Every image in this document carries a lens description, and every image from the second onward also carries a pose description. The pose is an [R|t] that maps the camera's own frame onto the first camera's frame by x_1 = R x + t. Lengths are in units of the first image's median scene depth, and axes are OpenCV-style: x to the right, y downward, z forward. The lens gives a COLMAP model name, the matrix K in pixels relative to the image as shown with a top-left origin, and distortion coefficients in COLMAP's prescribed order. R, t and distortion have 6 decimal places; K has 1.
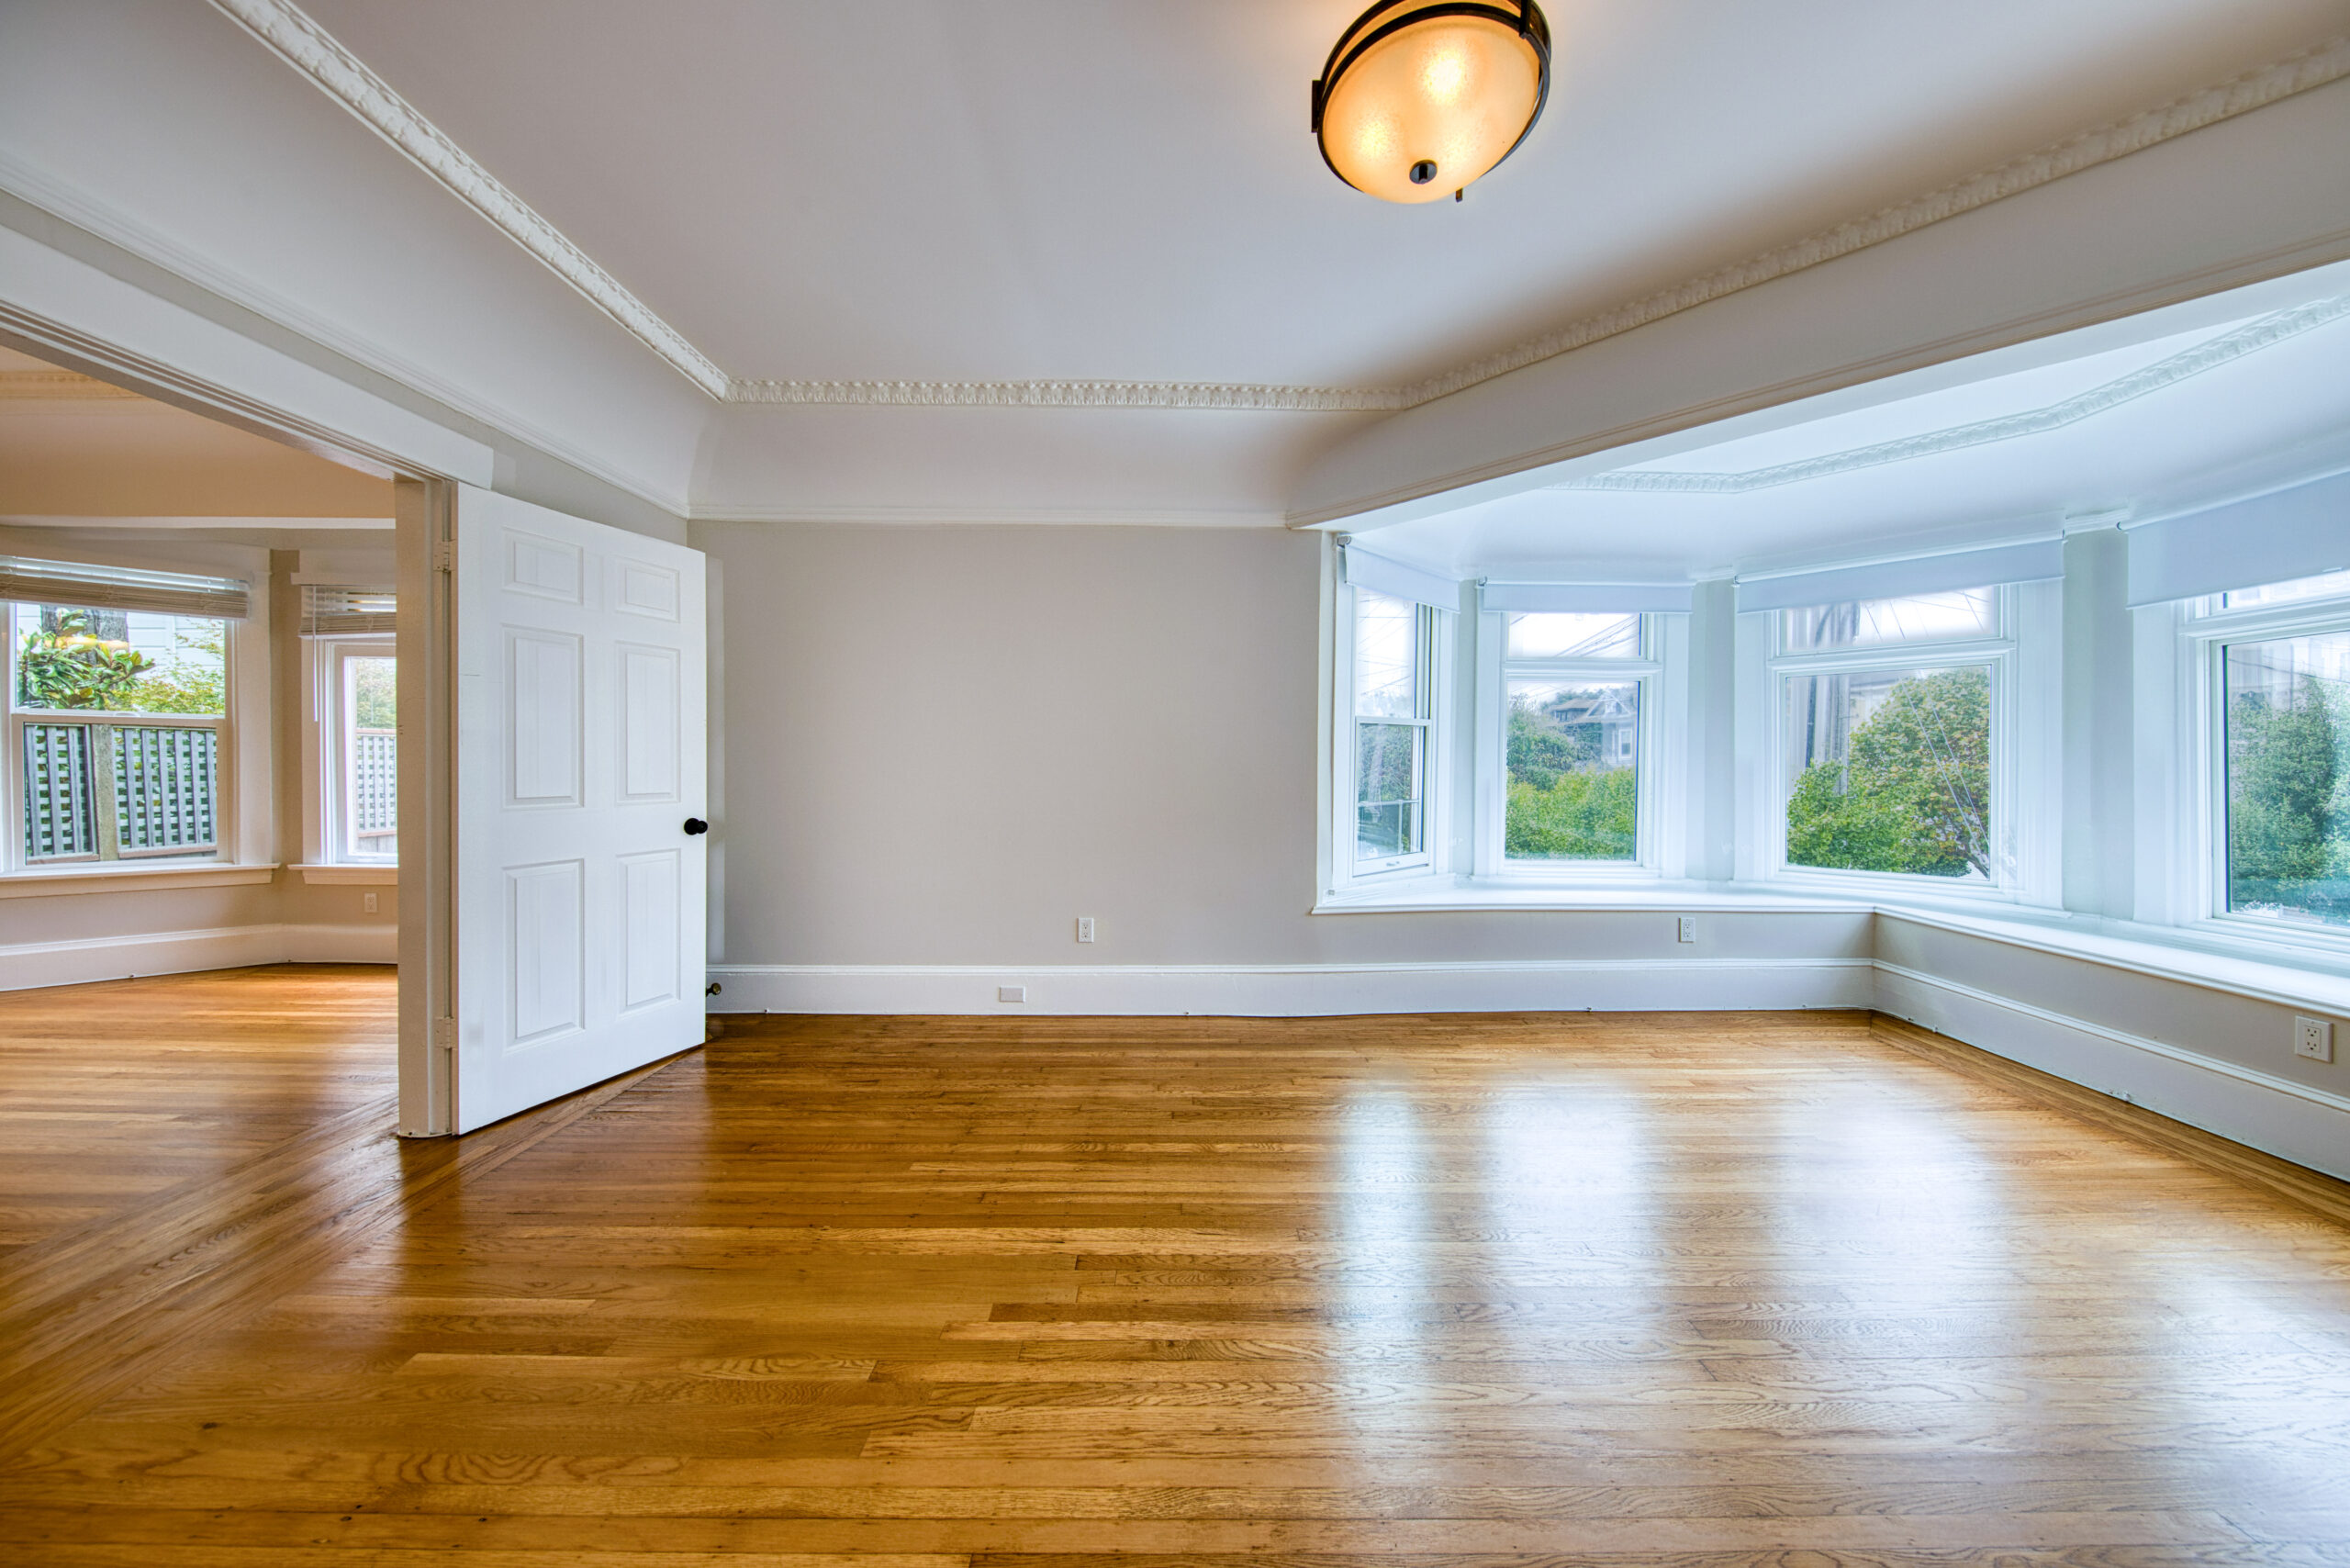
lens RADIAL K [[755.5, 0, 1183.7], [0, 755.5, 767.5], [0, 0, 1]] dist [0.000094, -0.001886]
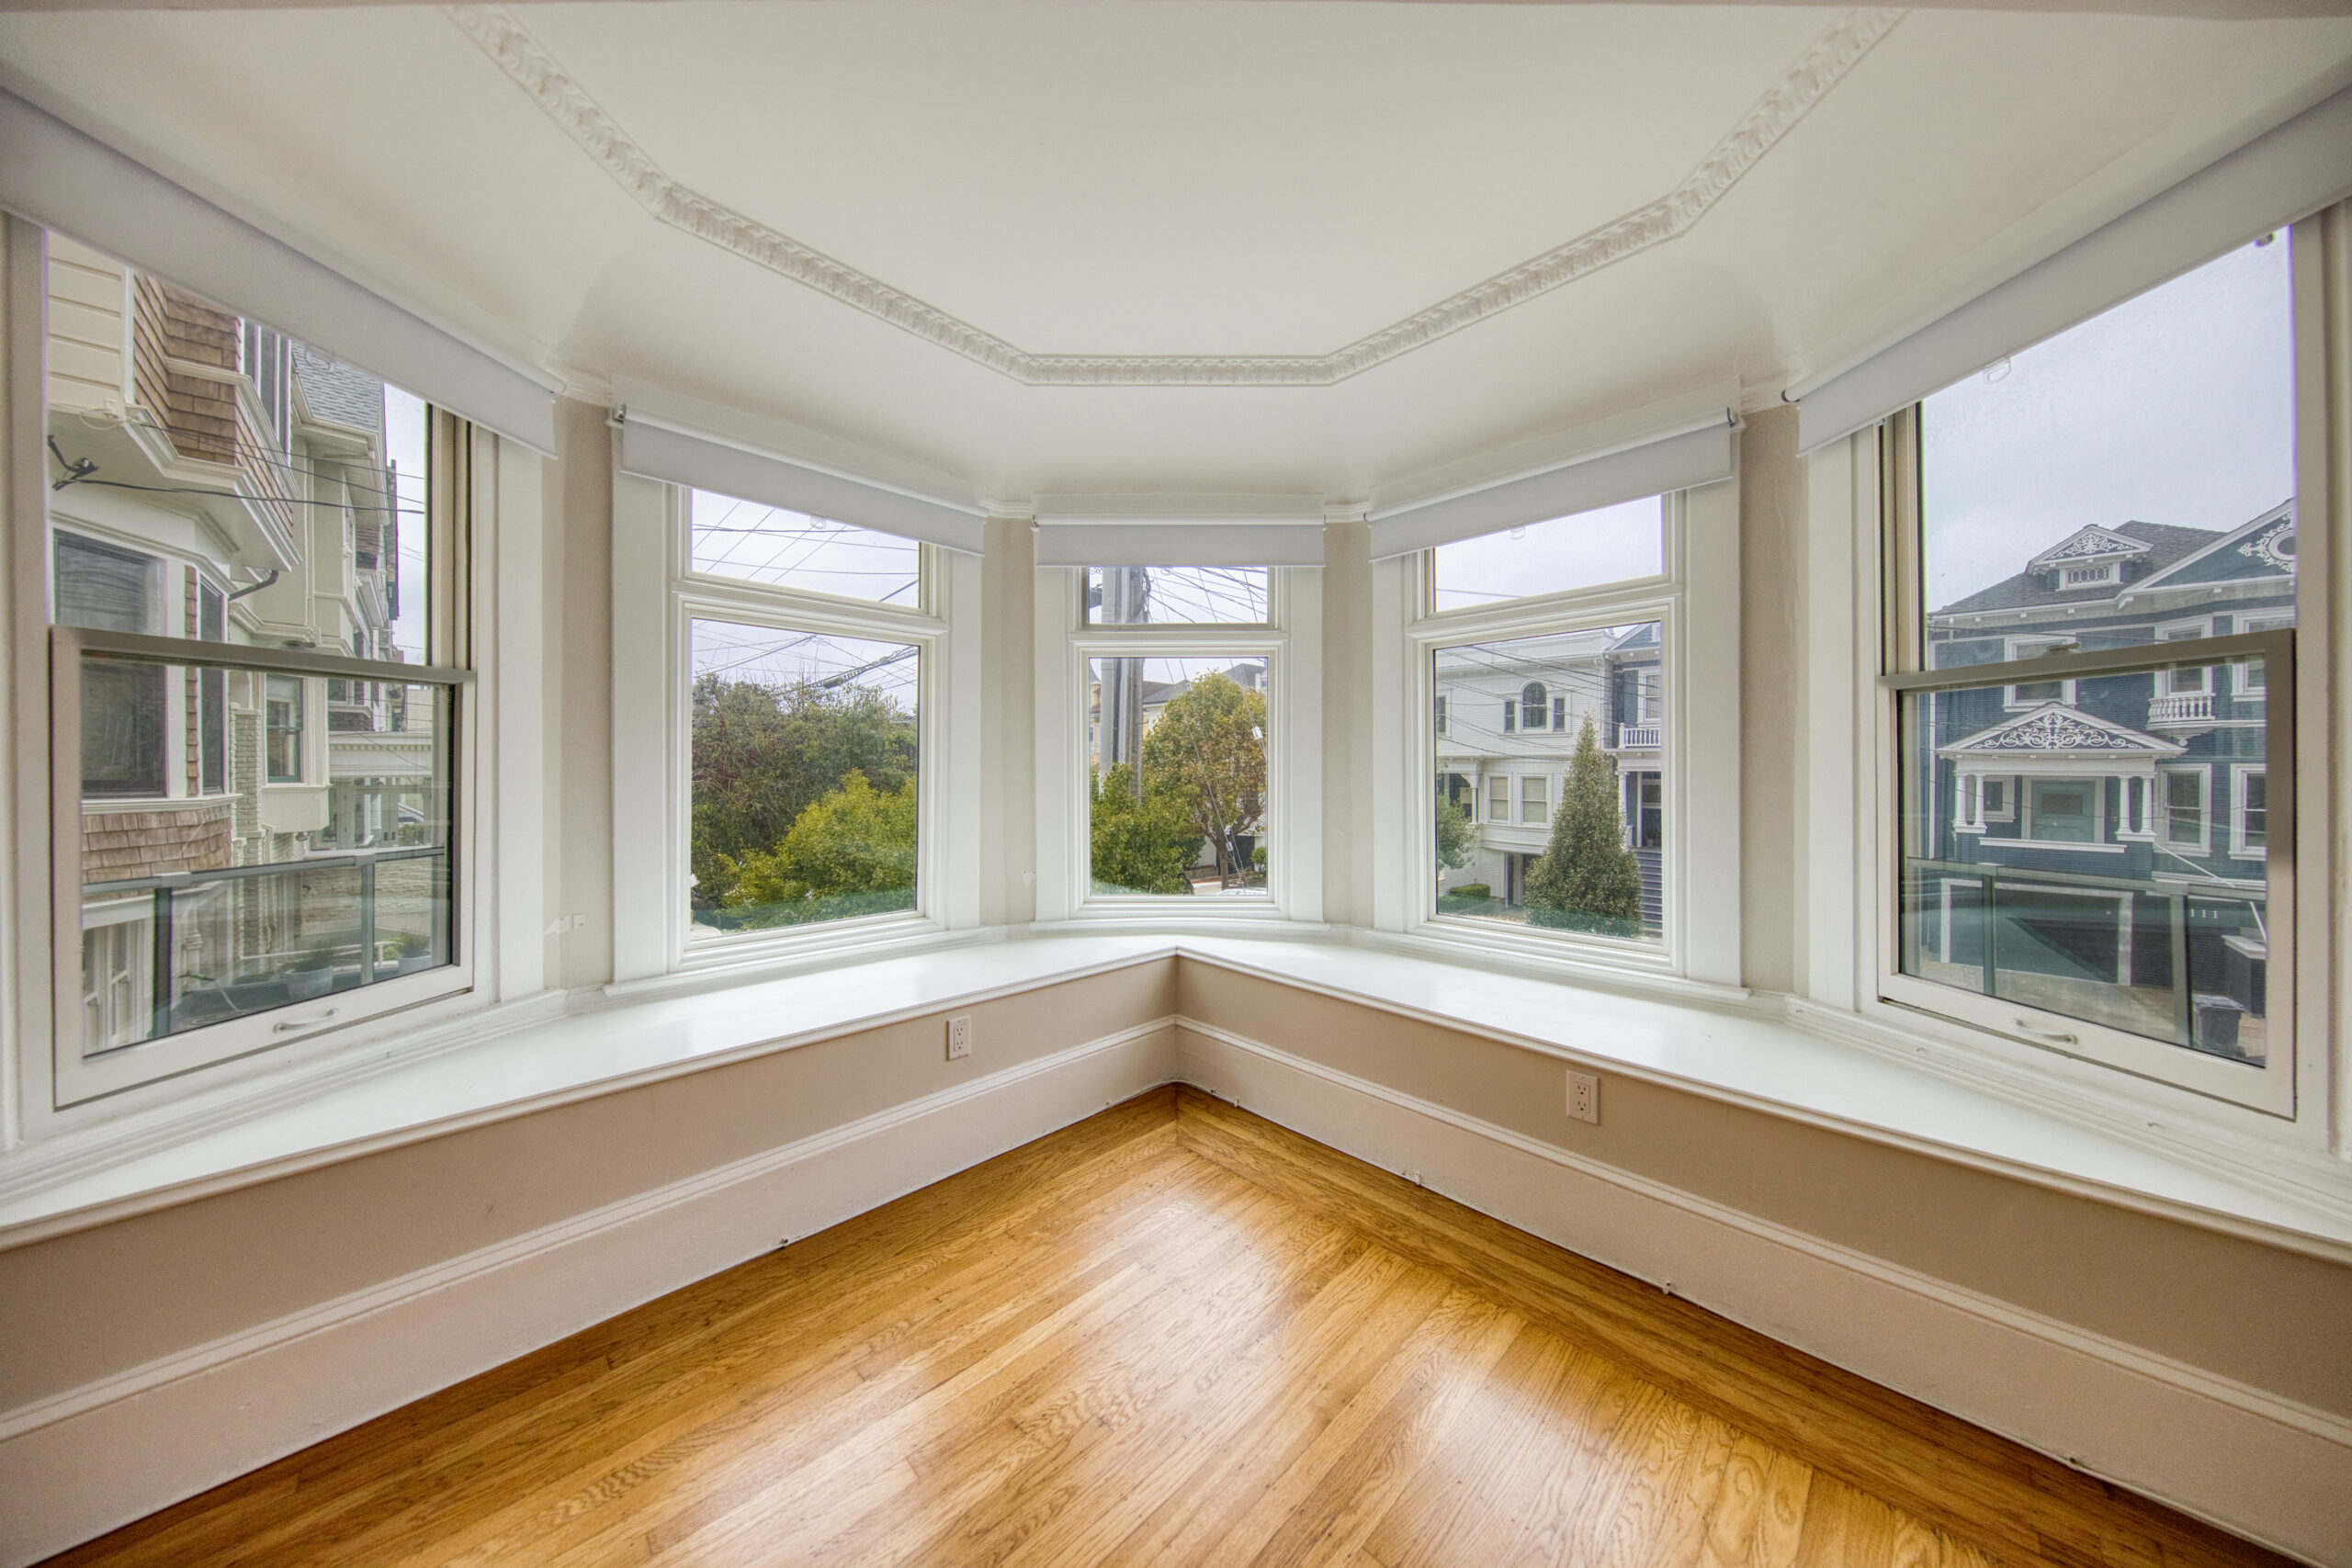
lens RADIAL K [[756.0, 0, 1184.7], [0, 756.0, 767.5], [0, 0, 1]] dist [0.000094, -0.001886]
pose [[0.708823, -0.003936, 0.705375, 0.363731], [0.005390, 0.999985, 0.000163, -0.005263], [-0.705365, 0.003686, 0.708834, 0.432271]]
